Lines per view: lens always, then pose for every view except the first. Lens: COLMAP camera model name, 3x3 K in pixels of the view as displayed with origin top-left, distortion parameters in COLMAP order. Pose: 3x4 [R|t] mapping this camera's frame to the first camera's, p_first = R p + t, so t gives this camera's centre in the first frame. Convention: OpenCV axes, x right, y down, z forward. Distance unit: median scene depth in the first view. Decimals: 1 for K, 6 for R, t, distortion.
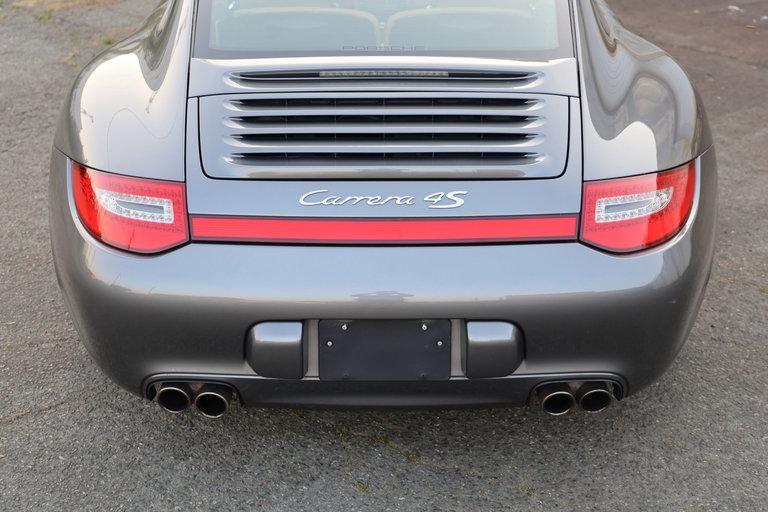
lens RADIAL K [[1079.4, 0, 384.0], [0, 1079.4, 256.0], [0, 0, 1]] dist [0.001824, 0.012543]
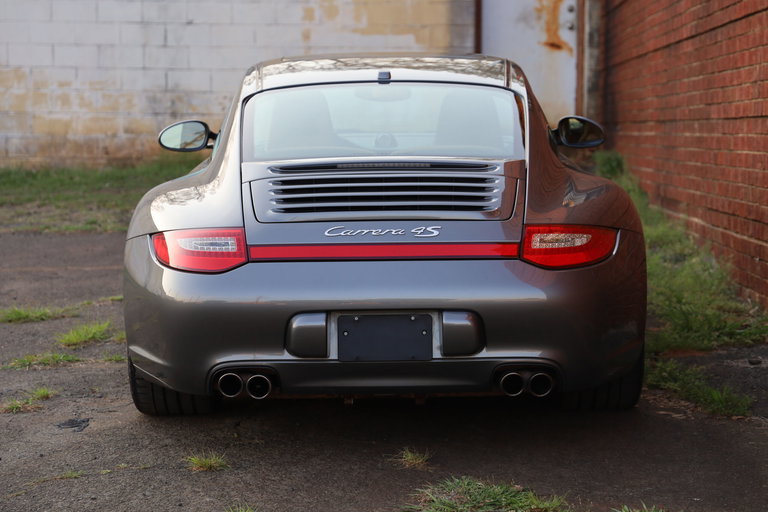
lens RADIAL K [[1984.0, 0, 384.0], [0, 1984.0, 256.0], [0, 0, 1]] dist [0.080500, 0.317047]
pose [[0.999891, -0.011060, -0.009821, 0.026109], [0.007281, 0.946018, -0.324031, 0.824988], [0.012875, 0.323924, 0.945995, -1.474723]]
